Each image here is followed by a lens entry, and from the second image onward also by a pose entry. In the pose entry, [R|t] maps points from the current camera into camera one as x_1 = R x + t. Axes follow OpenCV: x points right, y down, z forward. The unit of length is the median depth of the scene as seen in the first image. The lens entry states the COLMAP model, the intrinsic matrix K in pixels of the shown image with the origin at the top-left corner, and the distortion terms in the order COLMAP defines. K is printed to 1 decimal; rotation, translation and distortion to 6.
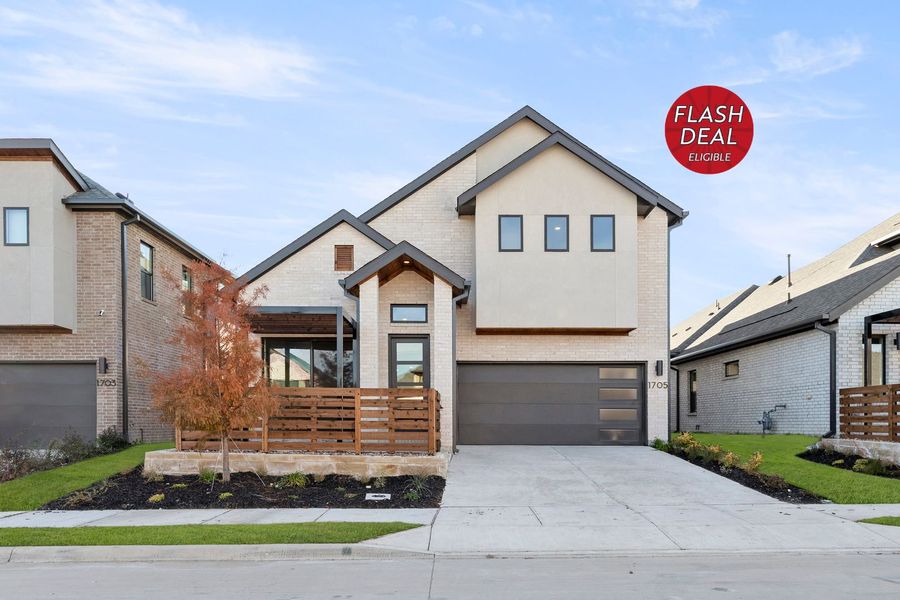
lens RADIAL K [[363.7, 0, 452.8], [0, 363.7, 305.6], [0, 0, 1]] dist [-0.000597, 0.000038]
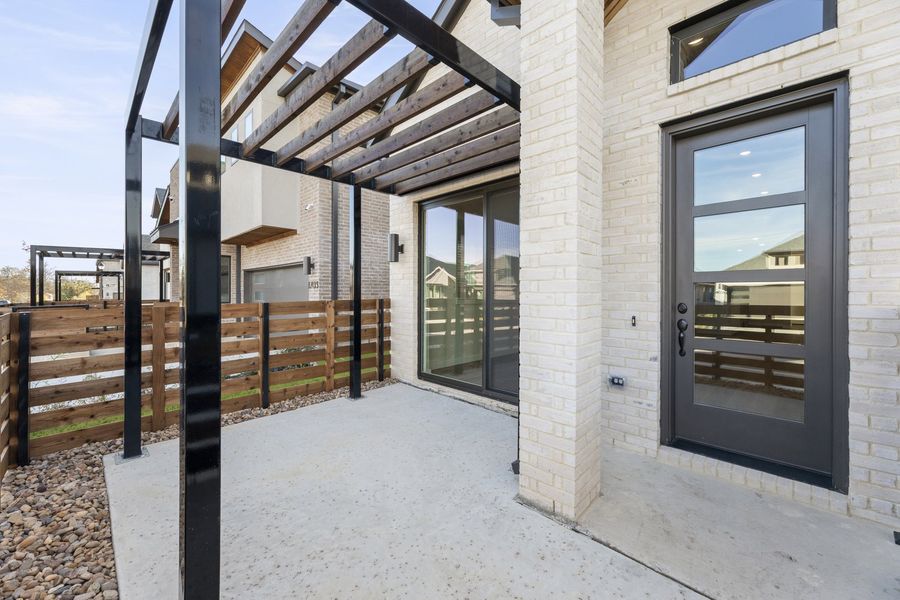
lens RADIAL K [[363.7, 0, 452.8], [0, 363.7, 305.6], [0, 0, 1]] dist [-0.000597, 0.000038]
pose [[0.710247, 0.025094, -0.703505, -0.076757], [0.238318, 0.931782, 0.273838, 0.094817], [0.662385, -0.362150, 0.655815, 0.609393]]
